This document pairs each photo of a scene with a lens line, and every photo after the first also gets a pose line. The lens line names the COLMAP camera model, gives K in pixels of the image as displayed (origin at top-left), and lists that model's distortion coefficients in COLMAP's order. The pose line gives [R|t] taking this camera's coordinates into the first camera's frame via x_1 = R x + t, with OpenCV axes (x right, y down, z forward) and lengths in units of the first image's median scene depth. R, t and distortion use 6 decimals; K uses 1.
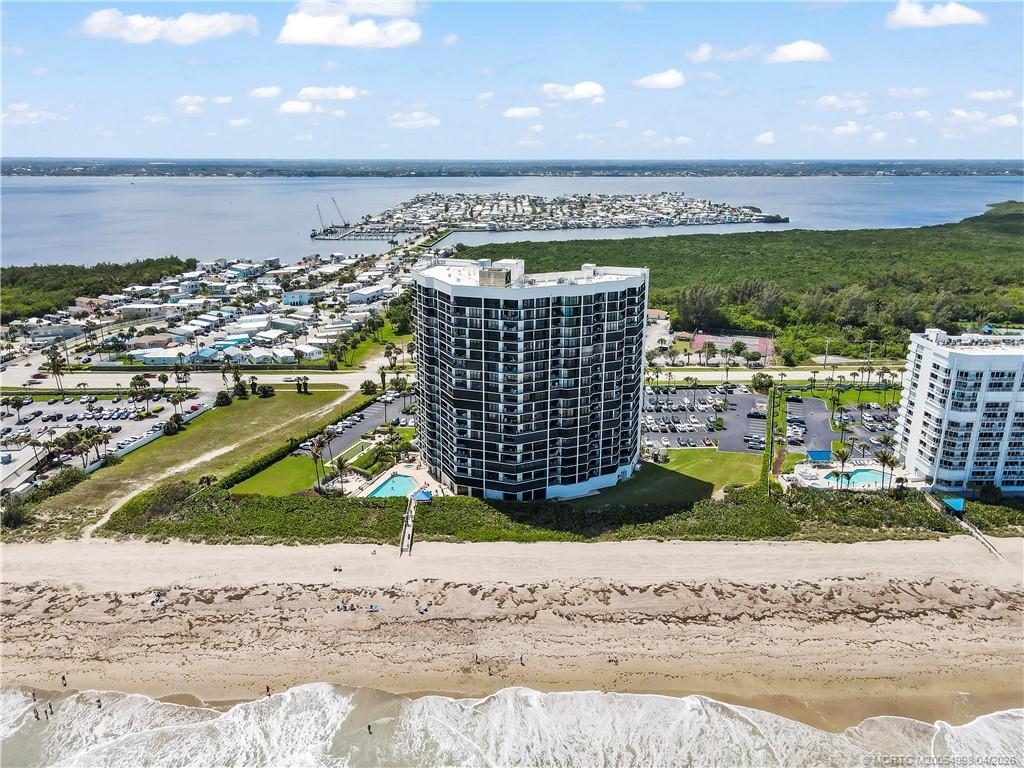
lens RADIAL K [[750.9, 0, 513.9], [0, 750.9, 389.3], [0, 0, 1]] dist [0.005167, -0.002273]
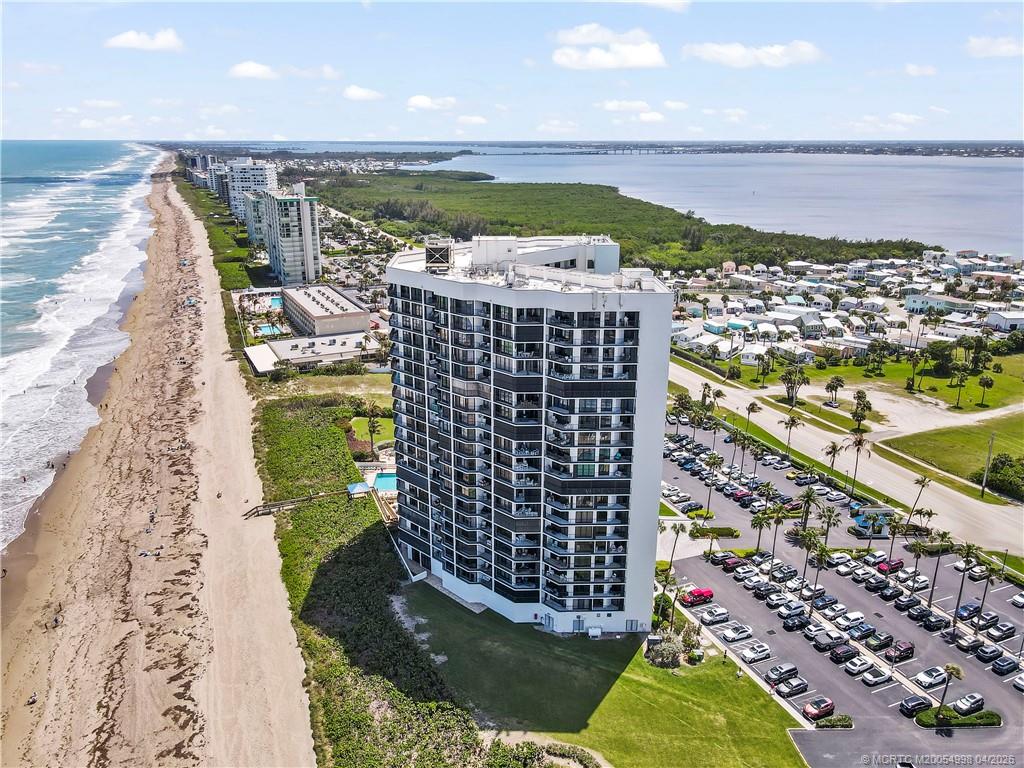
lens RADIAL K [[750.9, 0, 516.8], [0, 750.9, 374.4], [0, 0, 1]] dist [0.005167, -0.002273]
pose [[0.355207, 0.279065, -0.892161, 0.842682], [-0.273512, 0.943659, 0.186277, -0.241908], [0.893879, 0.177849, 0.411522, 0.943576]]
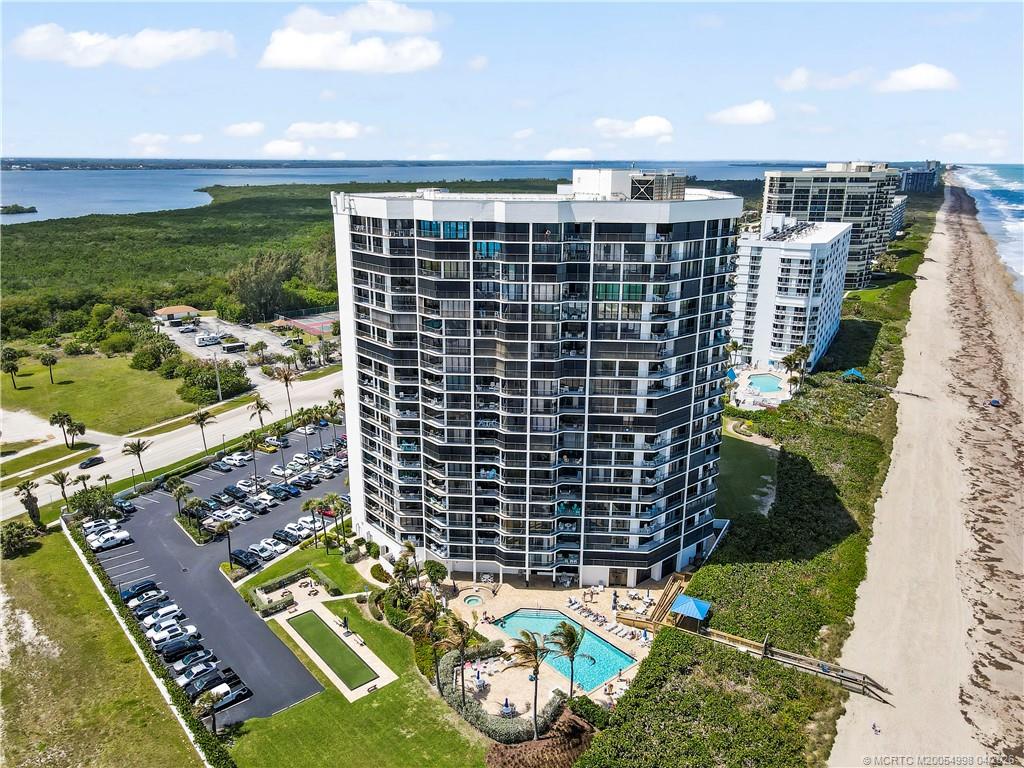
lens RADIAL K [[750.9, 0, 519.2], [0, 750.9, 381.8], [0, 0, 1]] dist [0.005167, -0.002273]
pose [[0.505852, -0.248789, 0.825965, -0.702352], [0.253420, 0.958115, 0.133390, -0.134101], [-0.824556, 0.141840, 0.547713, 0.954434]]
